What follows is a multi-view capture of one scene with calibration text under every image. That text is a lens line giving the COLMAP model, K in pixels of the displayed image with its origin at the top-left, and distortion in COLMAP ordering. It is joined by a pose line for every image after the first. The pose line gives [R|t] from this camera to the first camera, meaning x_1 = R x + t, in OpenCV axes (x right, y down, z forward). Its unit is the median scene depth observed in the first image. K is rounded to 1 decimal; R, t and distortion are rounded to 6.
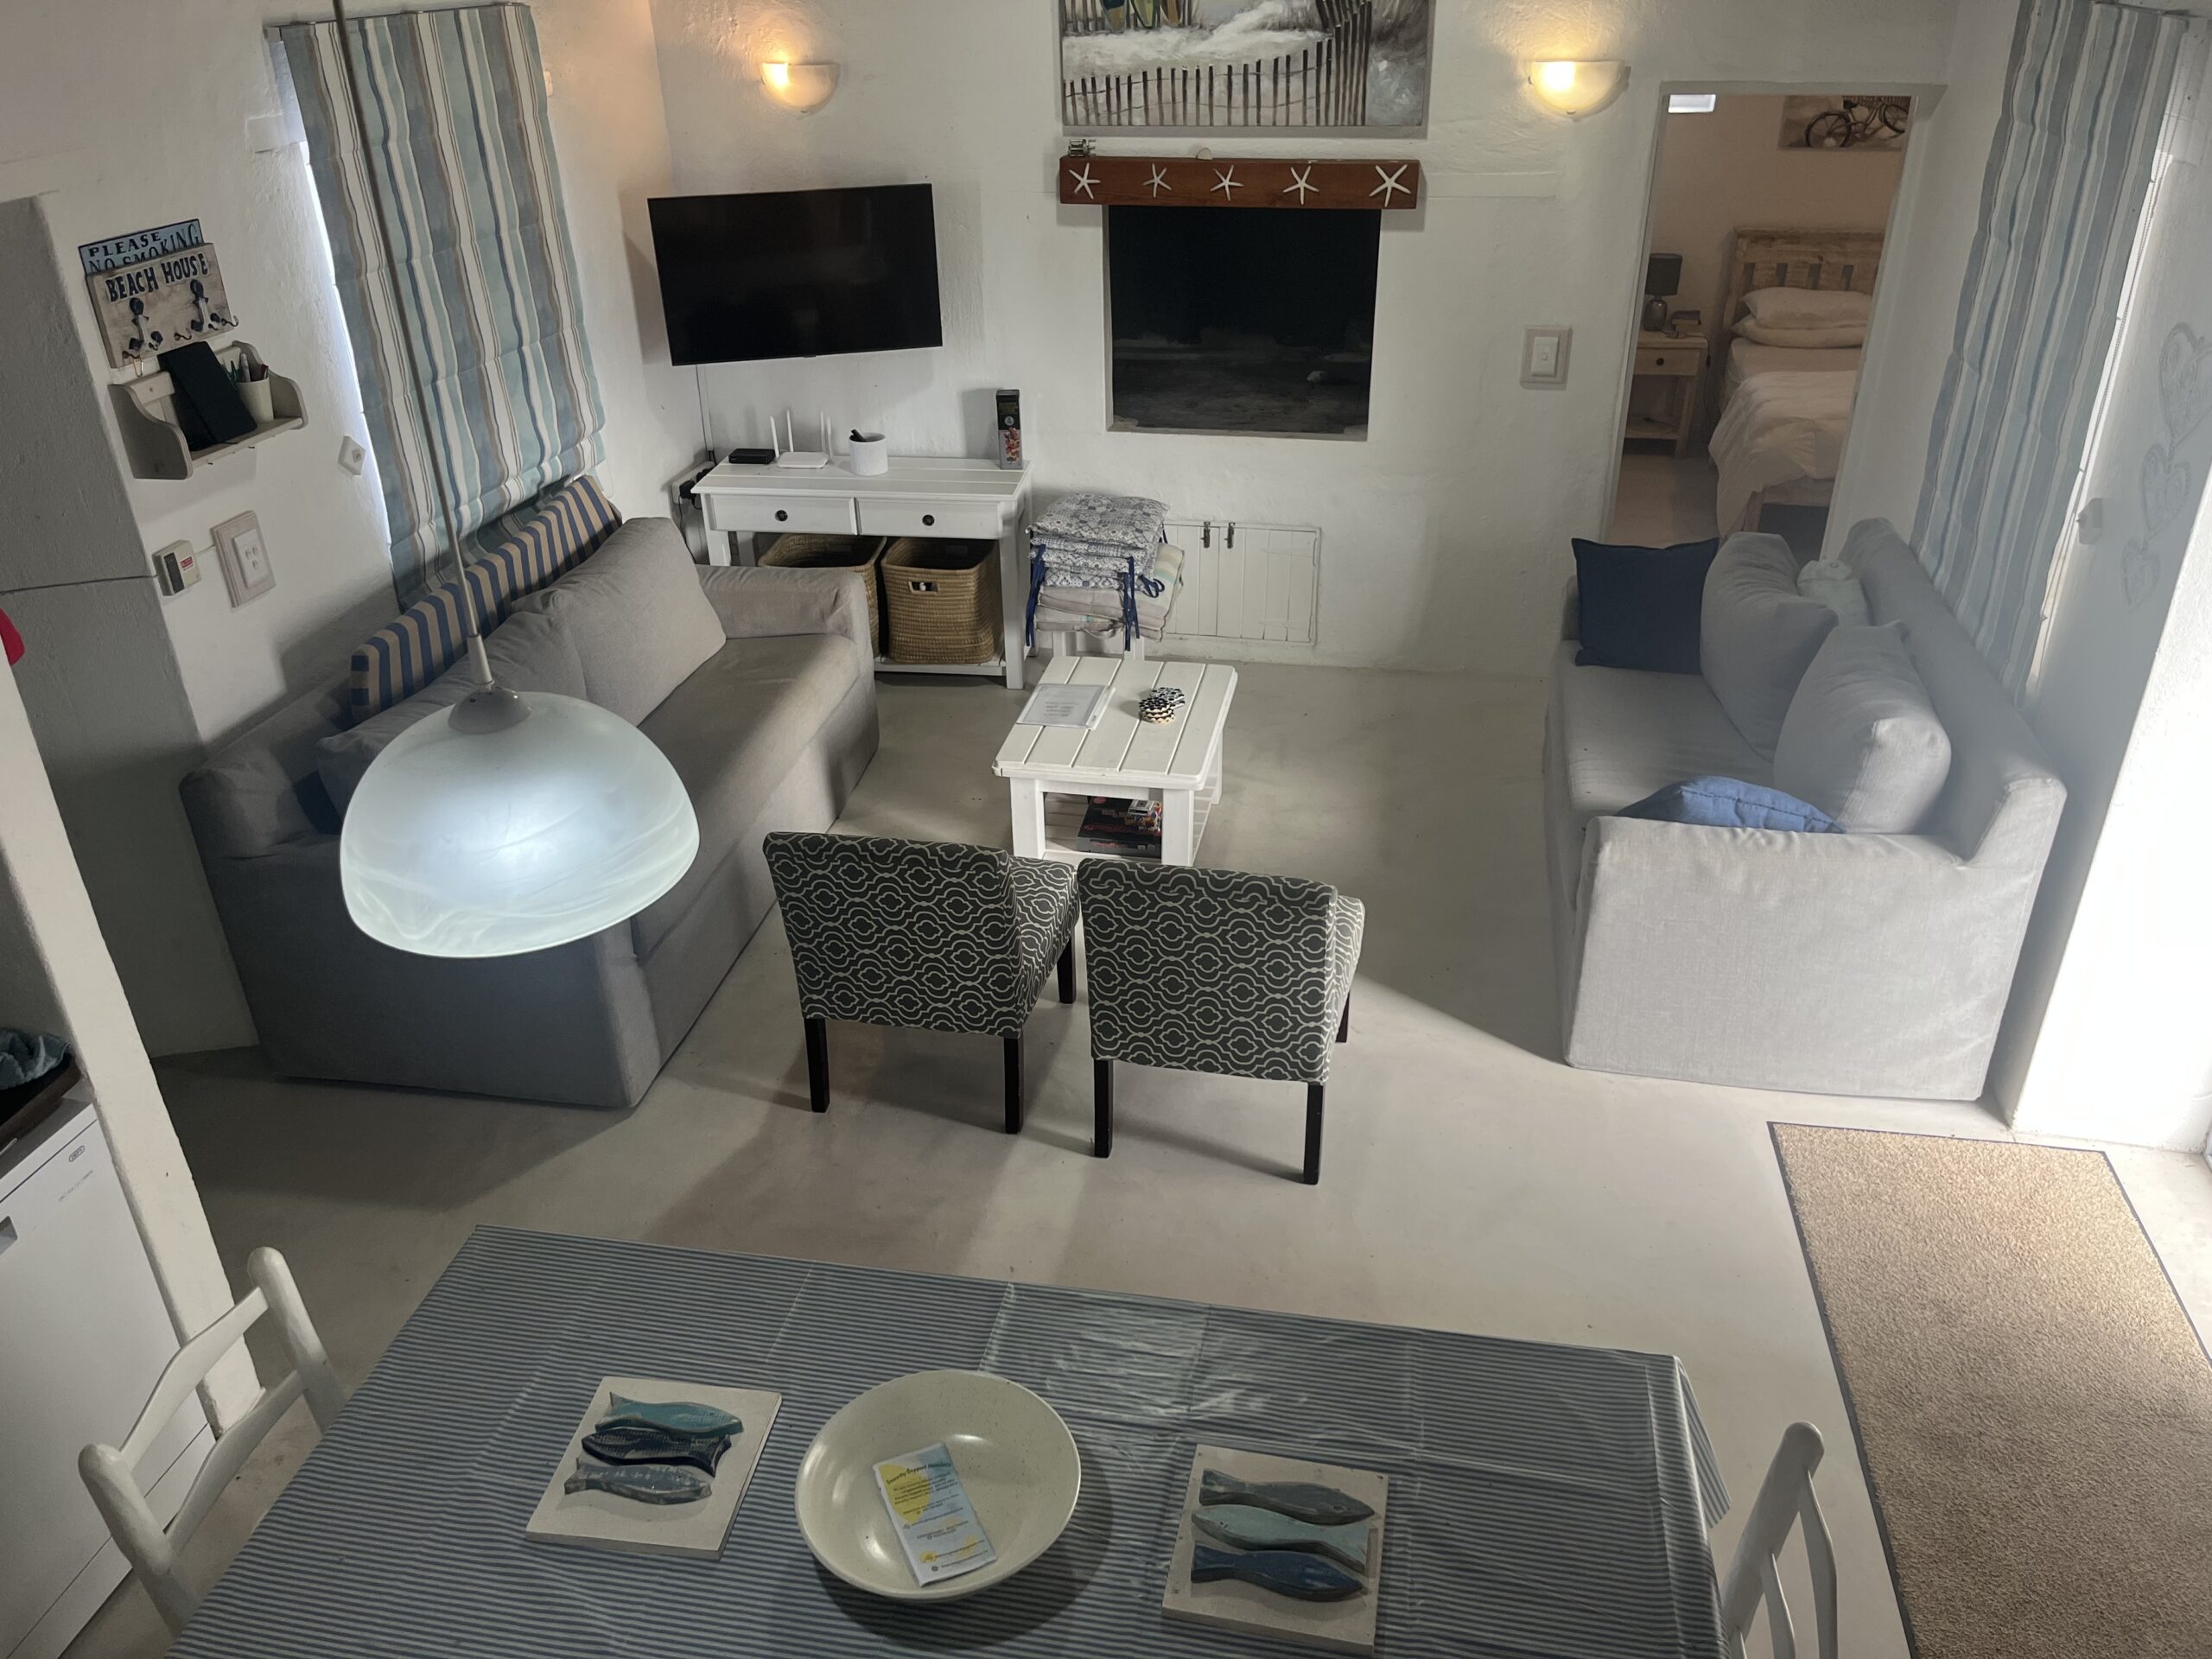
lens RADIAL K [[1675.8, 0, 1103.8], [0, 1675.8, 840.2], [0, 0, 1]] dist [0.044442, -0.040895]
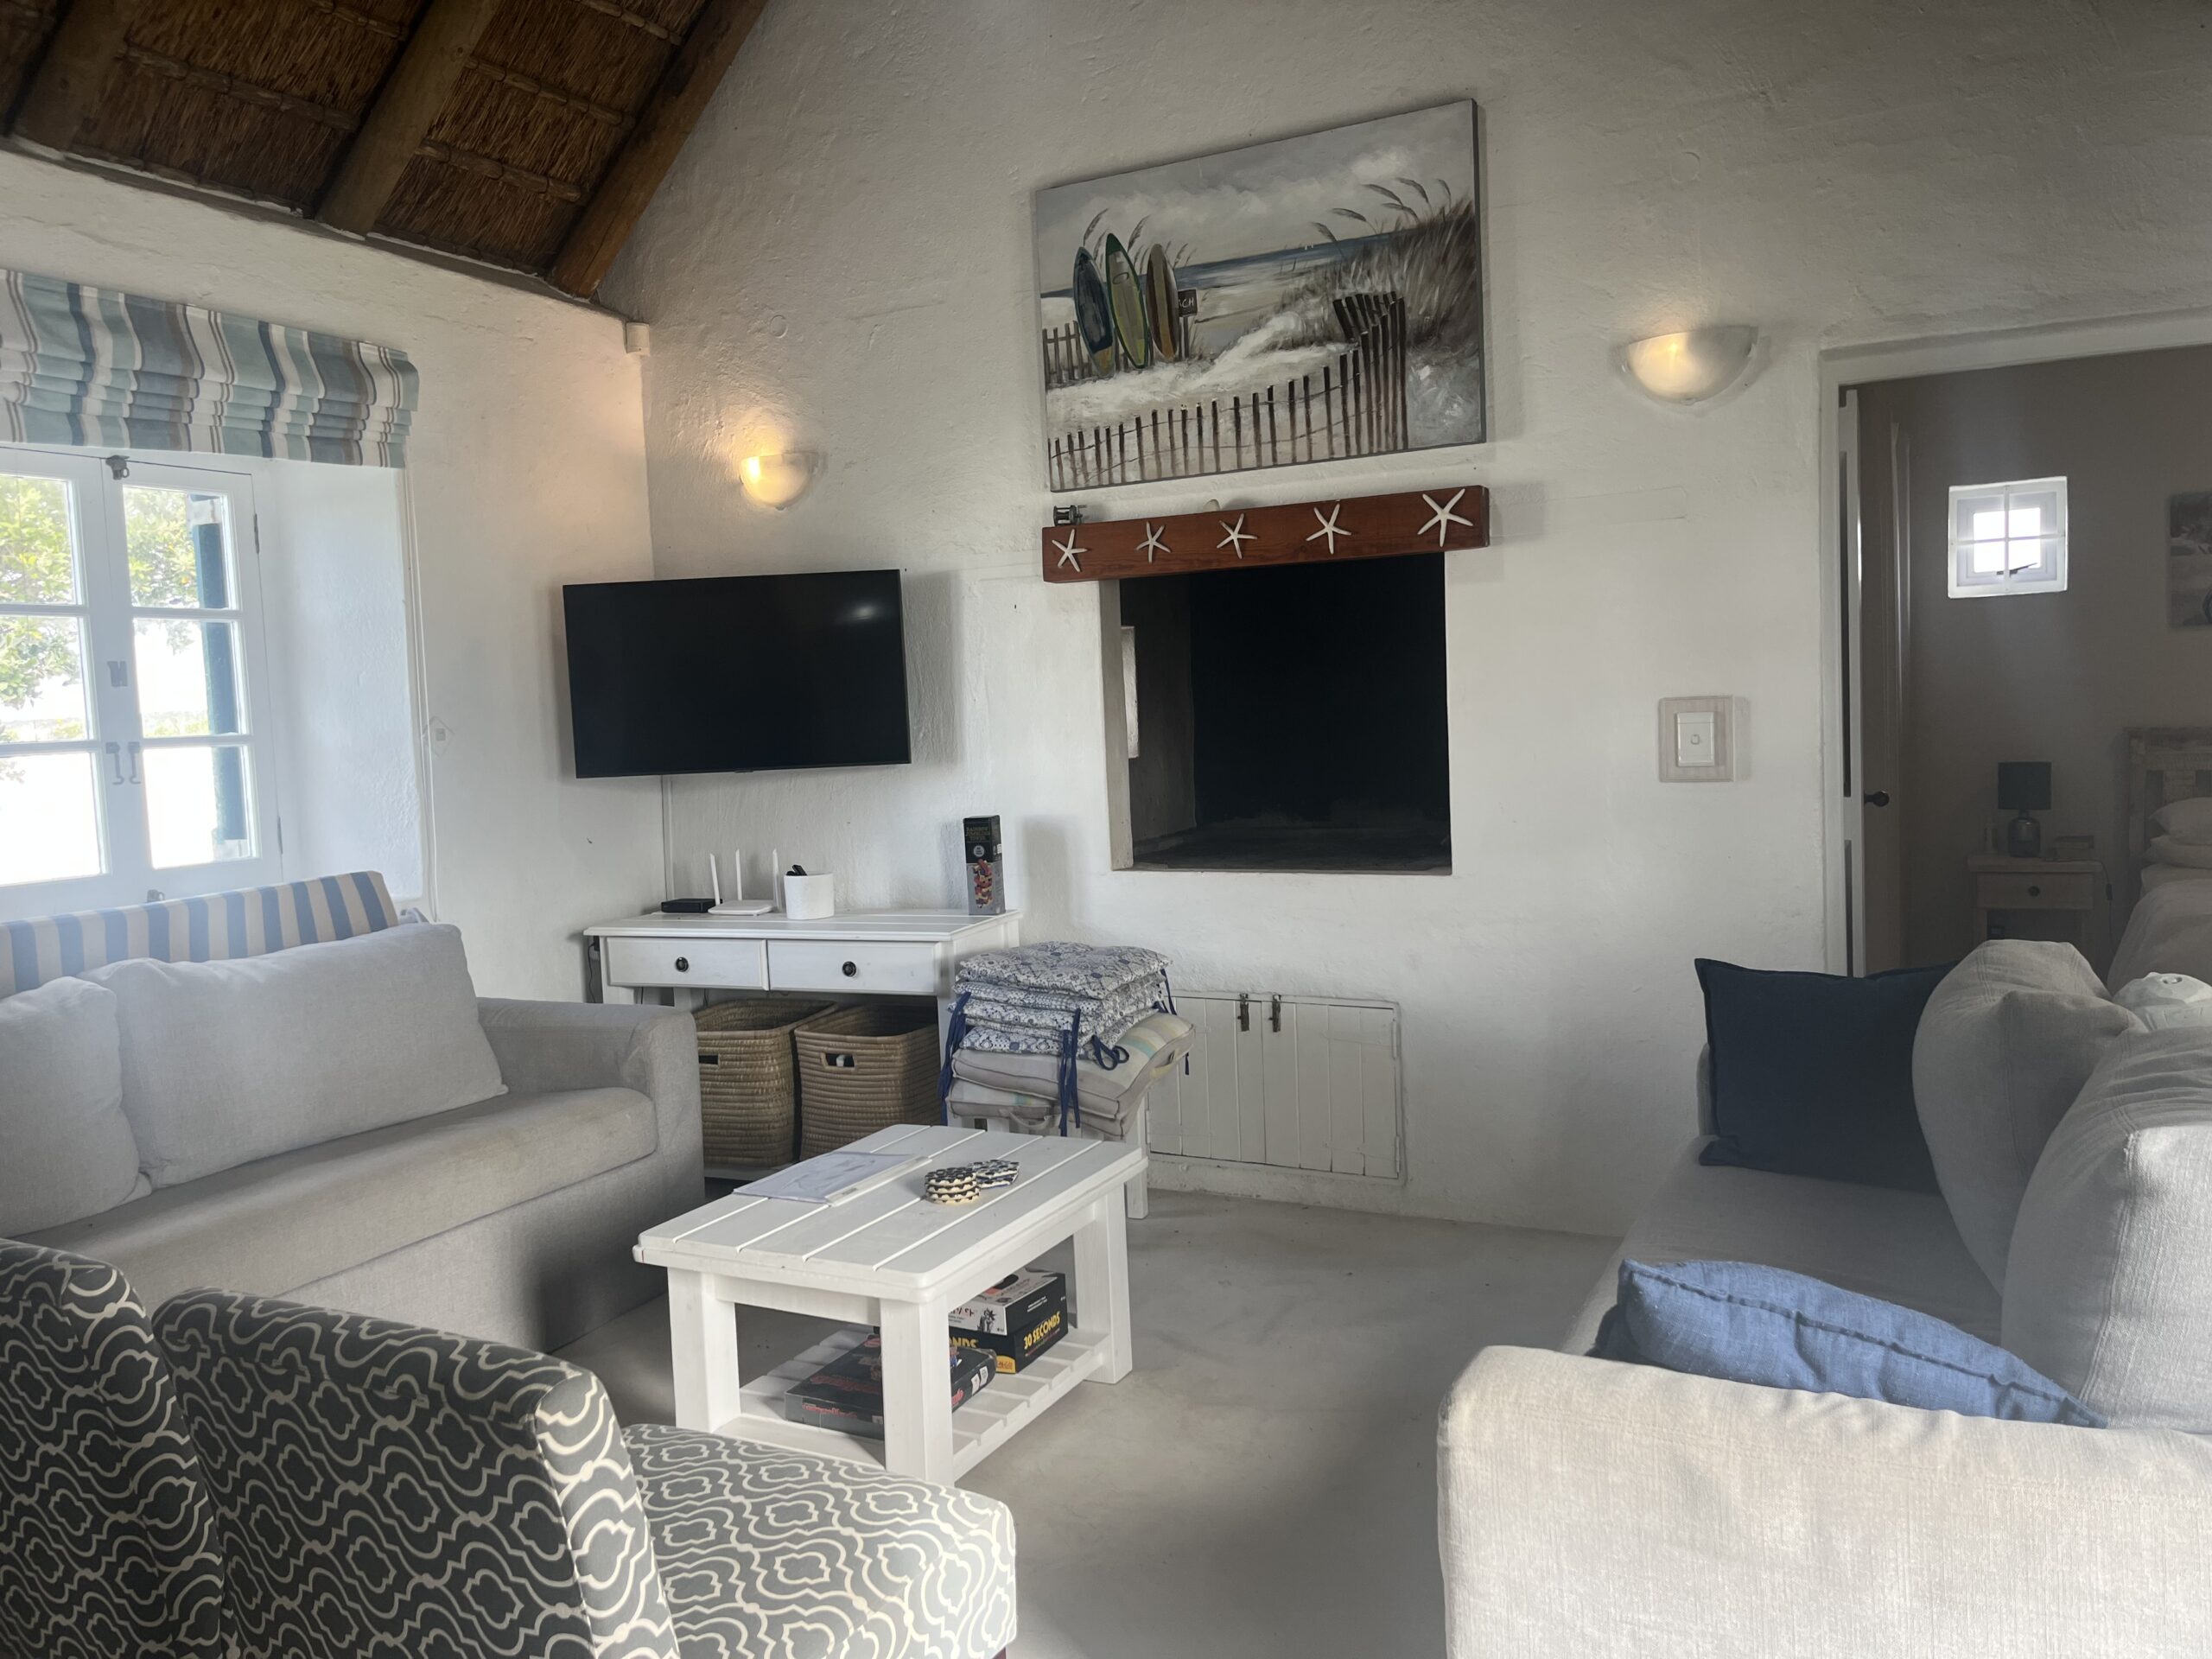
lens RADIAL K [[1675.8, 0, 1108.1], [0, 1675.8, 814.2], [0, 0, 1]] dist [0.044442, -0.040895]
pose [[0.961641, -0.006135, -0.274244, 0.227691], [-0.107114, 0.911984, -0.395996, 0.031602], [0.252535, 0.410181, 0.876343, 0.378383]]
